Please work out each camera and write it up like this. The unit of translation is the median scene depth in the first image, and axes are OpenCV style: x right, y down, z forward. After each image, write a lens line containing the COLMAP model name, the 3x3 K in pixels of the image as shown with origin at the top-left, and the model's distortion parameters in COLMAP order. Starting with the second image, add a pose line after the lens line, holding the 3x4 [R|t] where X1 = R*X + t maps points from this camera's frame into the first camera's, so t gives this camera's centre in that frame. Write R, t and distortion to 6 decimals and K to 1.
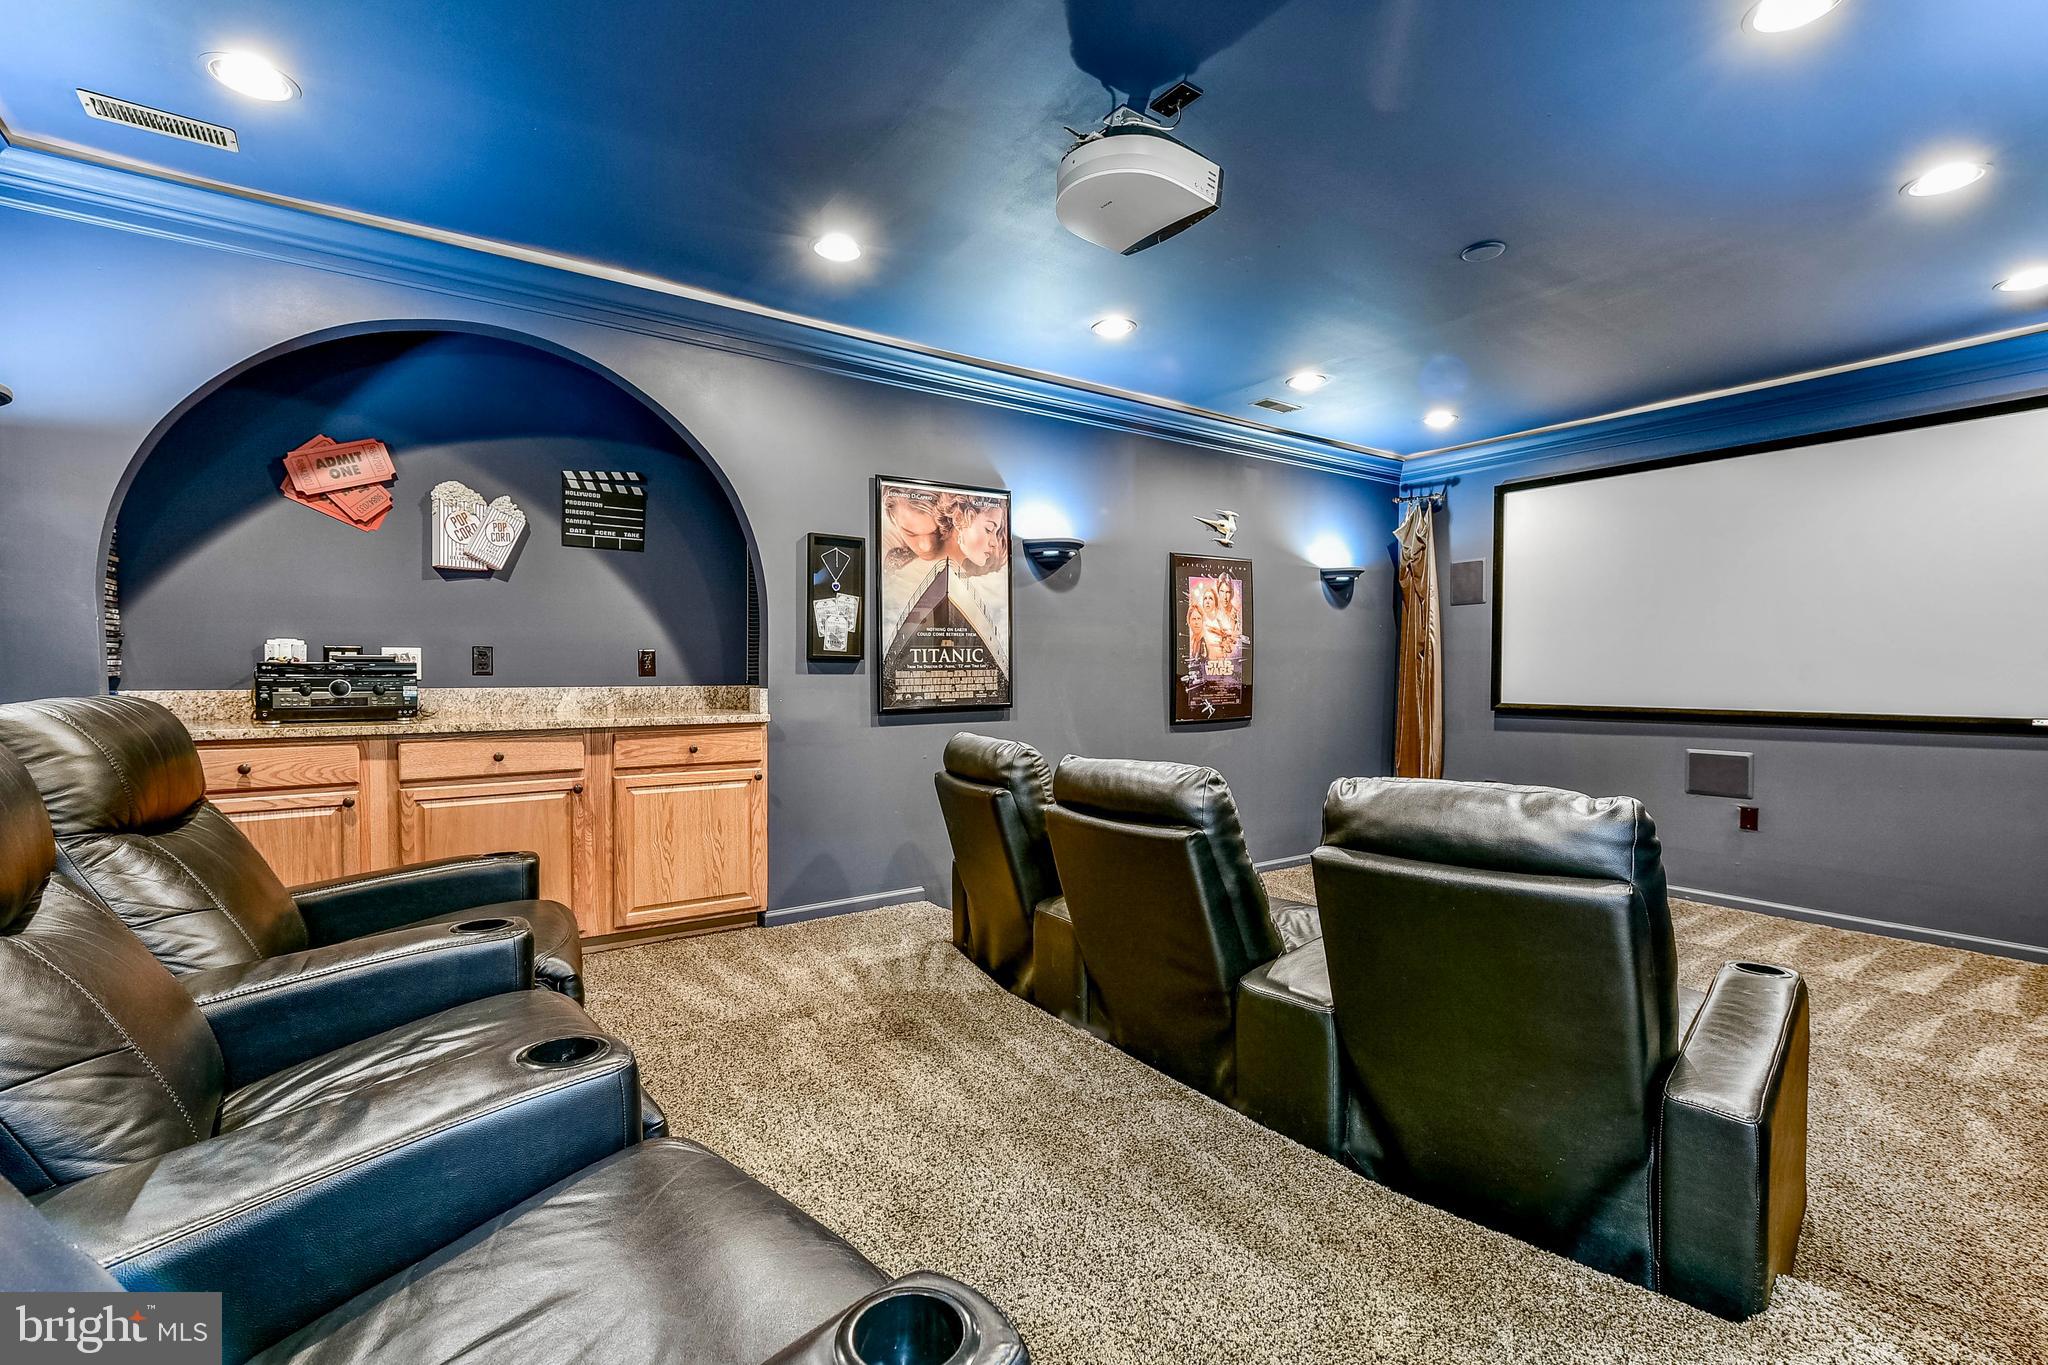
lens RADIAL K [[976.5, 0, 1014.2], [0, 976.5, 677.2], [0, 0, 1]] dist [-0.000631, 0.000048]
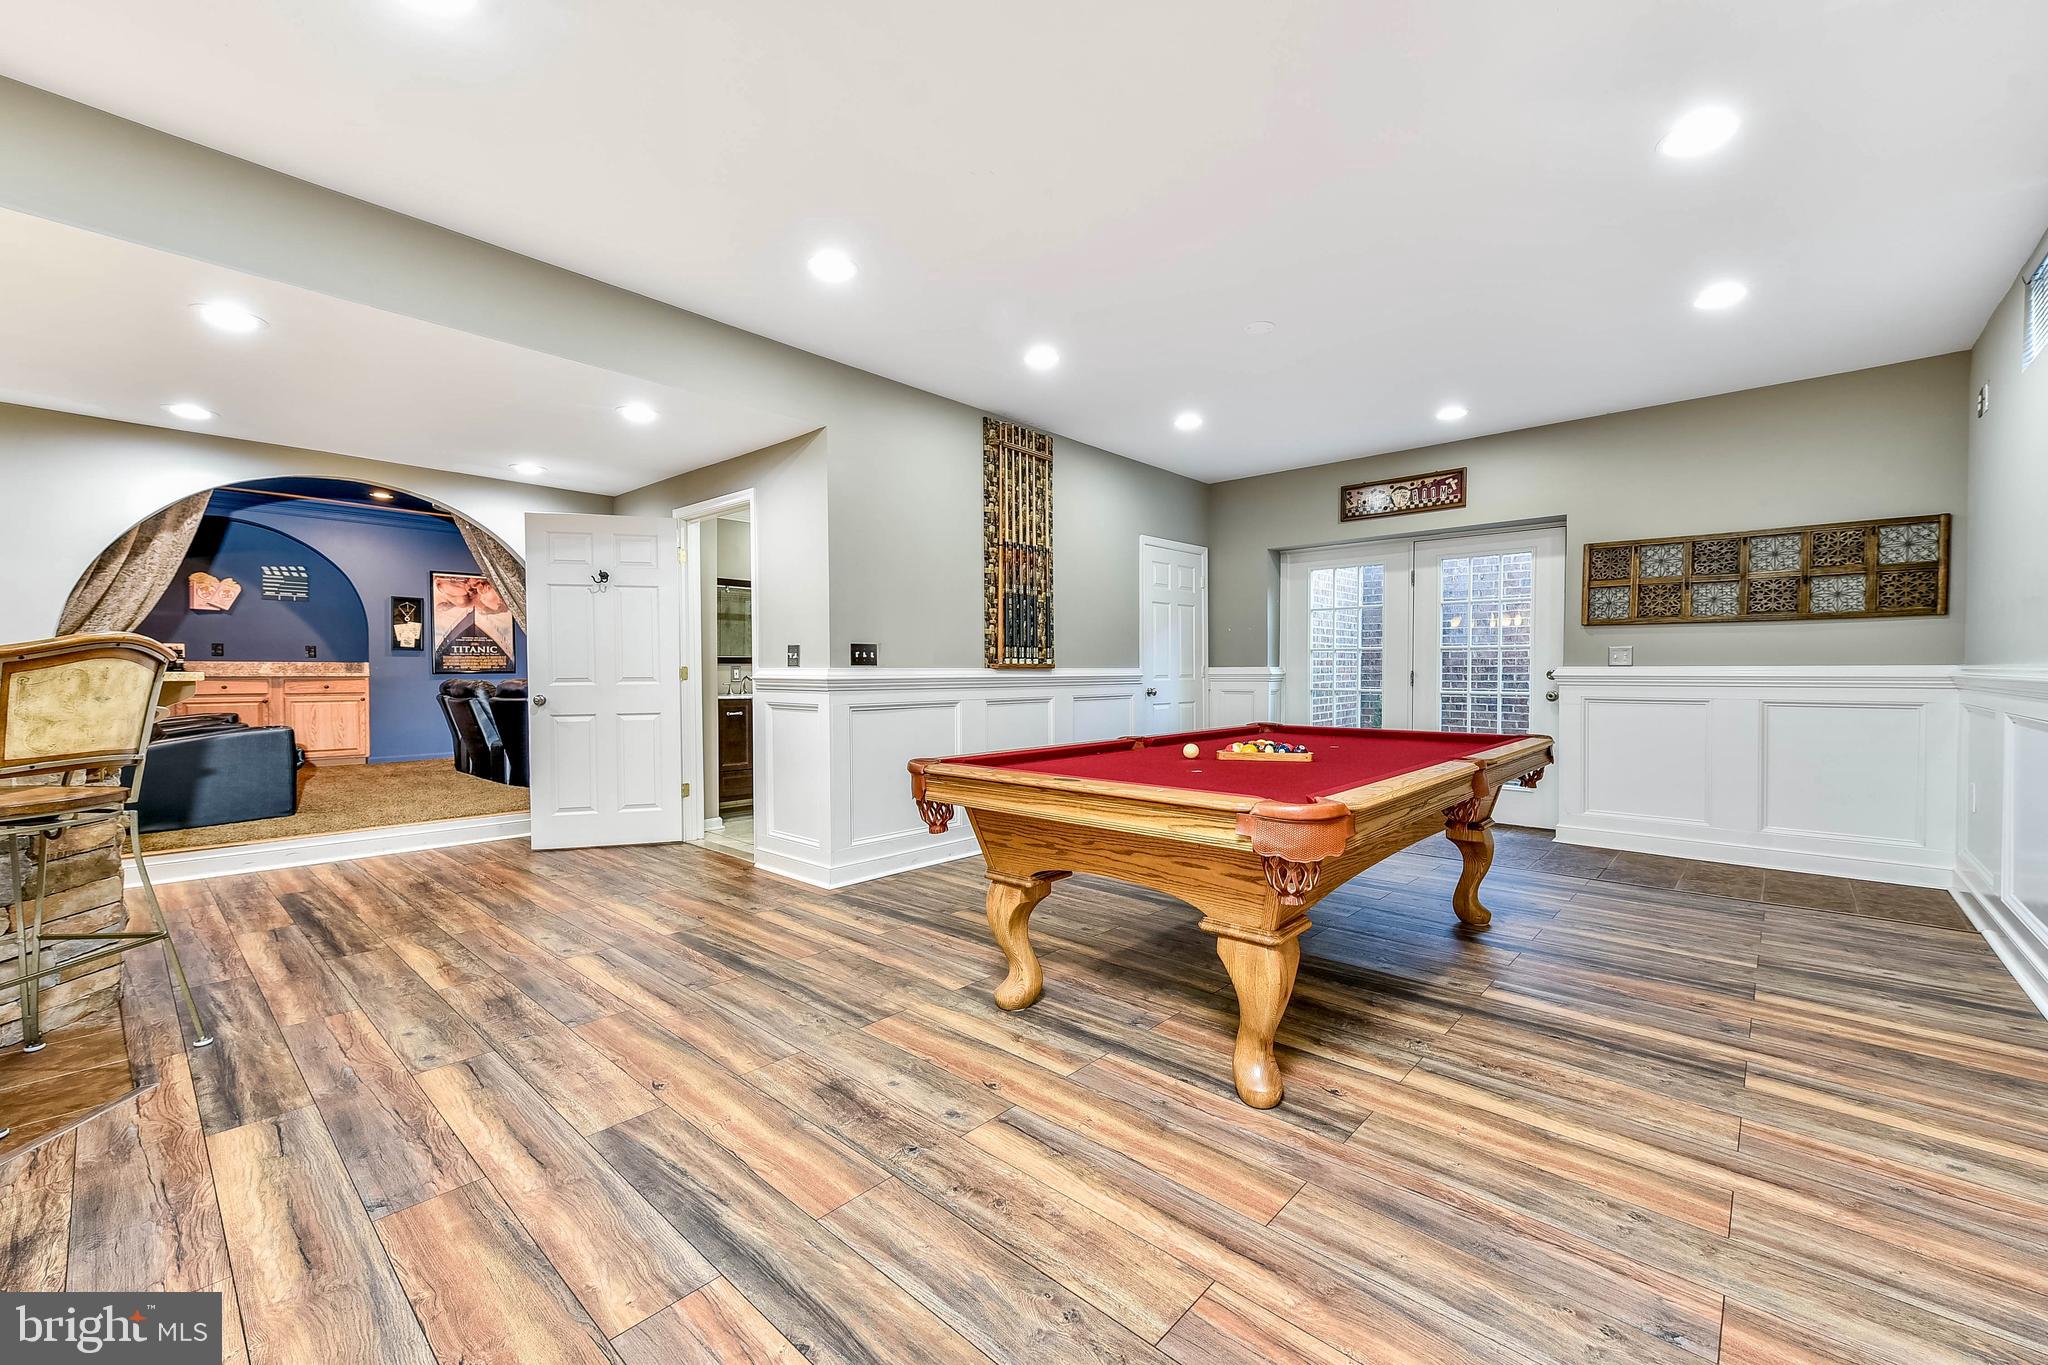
lens RADIAL K [[813.4, 0, 1039.4], [0, 813.4, 682.2], [0, 0, 1]] dist [0.004010, 0.000148]
pose [[0.966514, -0.004104, 0.256581, 0.767414], [0.003080, 0.999986, 0.004393, 0.053497], [-0.256595, -0.003456, 0.966513, -1.253519]]
